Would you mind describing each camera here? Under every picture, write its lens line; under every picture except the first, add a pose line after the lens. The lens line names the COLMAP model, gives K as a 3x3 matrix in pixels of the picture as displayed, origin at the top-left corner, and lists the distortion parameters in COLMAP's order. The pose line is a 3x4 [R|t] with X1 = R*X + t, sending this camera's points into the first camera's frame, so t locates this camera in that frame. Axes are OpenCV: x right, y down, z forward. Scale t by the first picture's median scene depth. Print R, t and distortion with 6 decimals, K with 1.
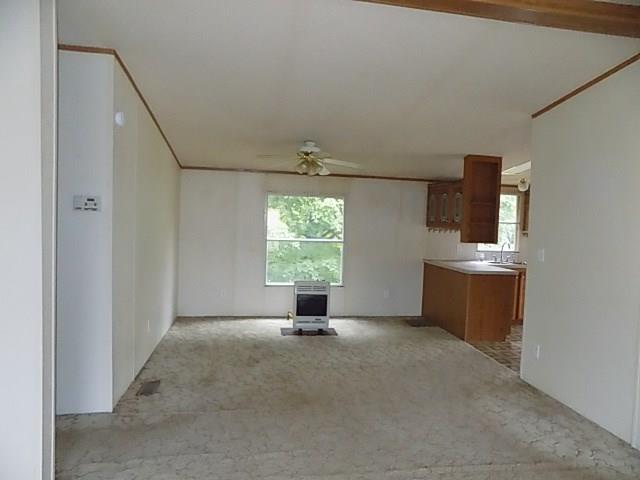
lens RADIAL K [[426.0, 0, 335.3], [0, 426.0, 236.1], [0, 0, 1]] dist [-0.035996, 0.037065]
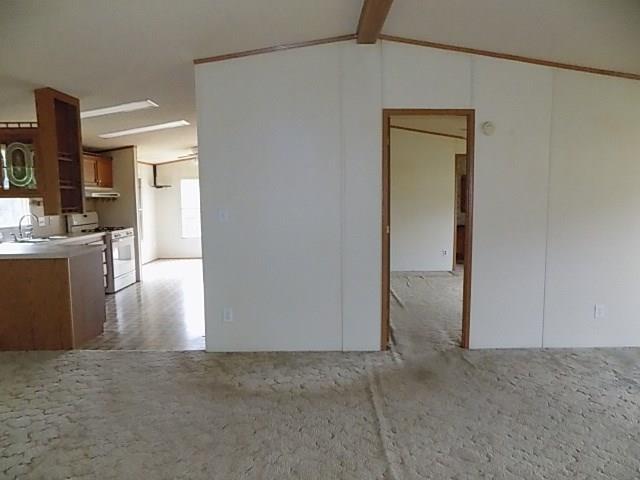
lens RADIAL K [[426.0, 0, 314.7], [0, 426.0, 233.1], [0, 0, 1]] dist [-0.035996, 0.037065]
pose [[0.189123, -0.120740, 0.974502, -0.295538], [0.053459, 0.992206, 0.112559, -0.009838], [-0.980497, 0.030808, 0.194104, 0.445642]]
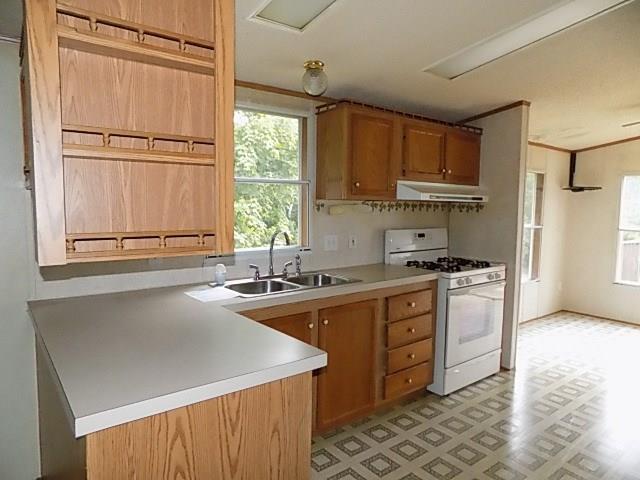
lens RADIAL K [[426.0, 0, 322.8], [0, 426.0, 237.0], [0, 0, 1]] dist [-0.035996, 0.037065]
pose [[0.890488, -0.053478, 0.451853, 0.326026], [0.029940, 0.997804, 0.059090, 0.000217], [-0.454020, -0.039090, 0.890133, 0.793104]]
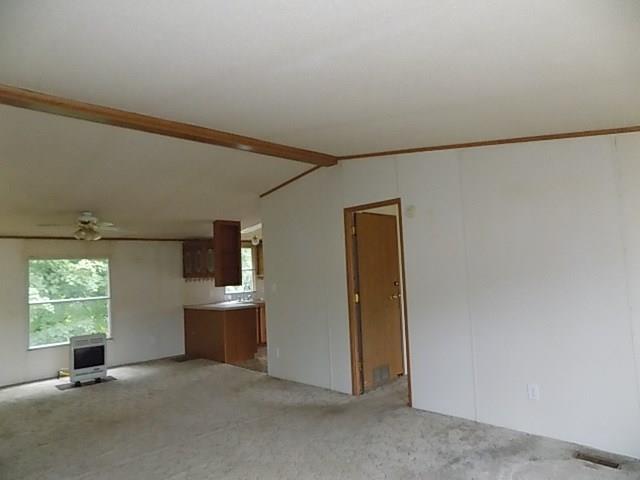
lens RADIAL K [[426.0, 0, 319.1], [0, 426.0, 231.0], [0, 0, 1]] dist [-0.035996, 0.037065]
pose [[0.835916, -0.027447, 0.548170, -0.146528], [0.103767, 0.988640, -0.108734, 0.019791], [-0.538959, 0.147775, 0.829268, -0.270035]]
